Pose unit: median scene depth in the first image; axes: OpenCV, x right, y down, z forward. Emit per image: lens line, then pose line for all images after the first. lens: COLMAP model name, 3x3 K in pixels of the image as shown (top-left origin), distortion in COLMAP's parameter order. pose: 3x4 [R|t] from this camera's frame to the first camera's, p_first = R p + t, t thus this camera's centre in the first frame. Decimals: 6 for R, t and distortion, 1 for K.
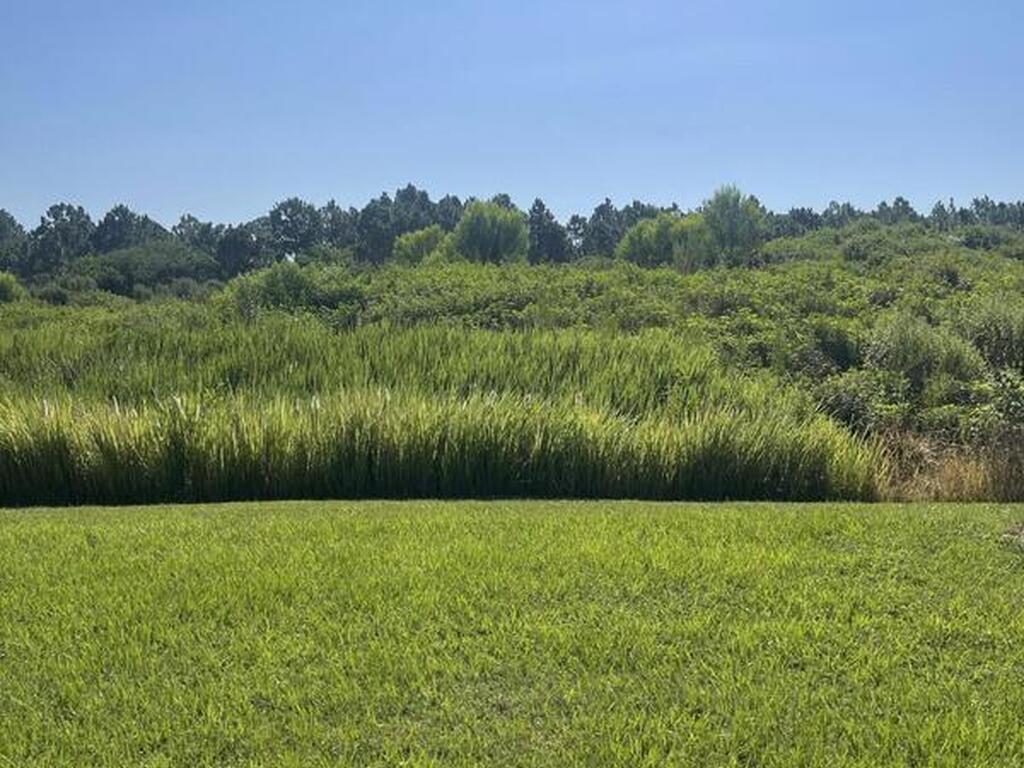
lens RADIAL K [[766.8, 0, 511.4], [0, 766.8, 384.1], [0, 0, 1]] dist [0.043759, -0.018257]
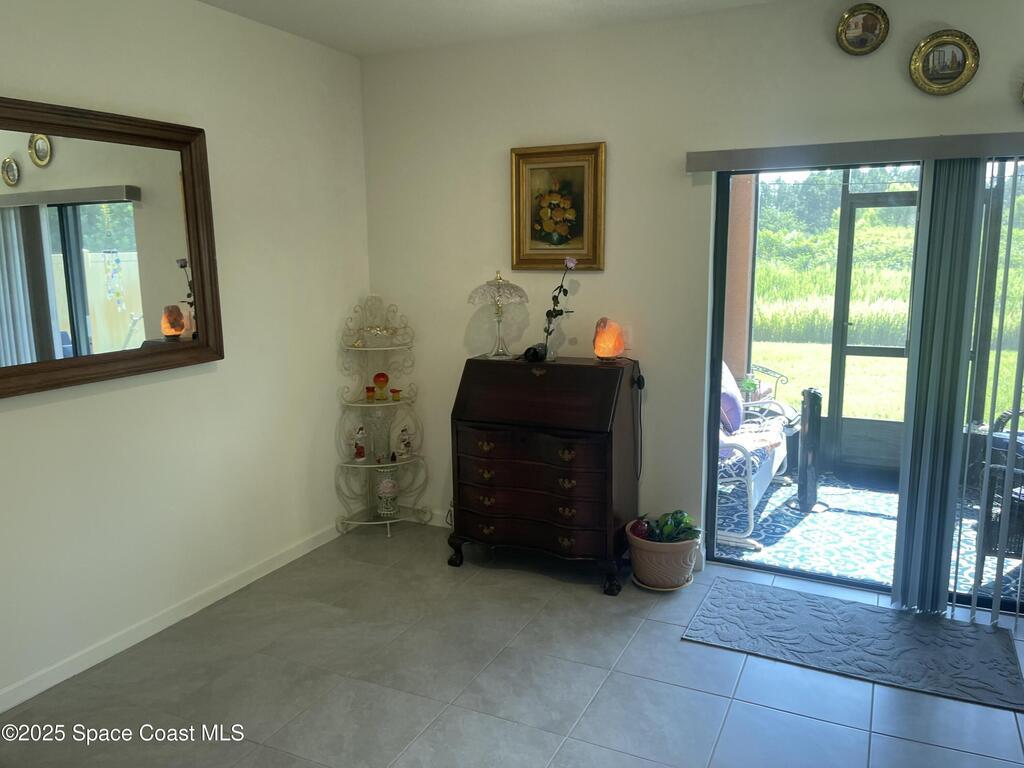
lens RADIAL K [[766.8, 0, 511.9], [0, 766.8, 381.2], [0, 0, 1]] dist [0.043759, -0.018257]
pose [[0.872557, 0.071601, -0.483237, 0.074593], [-0.040247, 0.996374, 0.074961, 0.074945], [0.486852, -0.045959, 0.872275, -0.851583]]
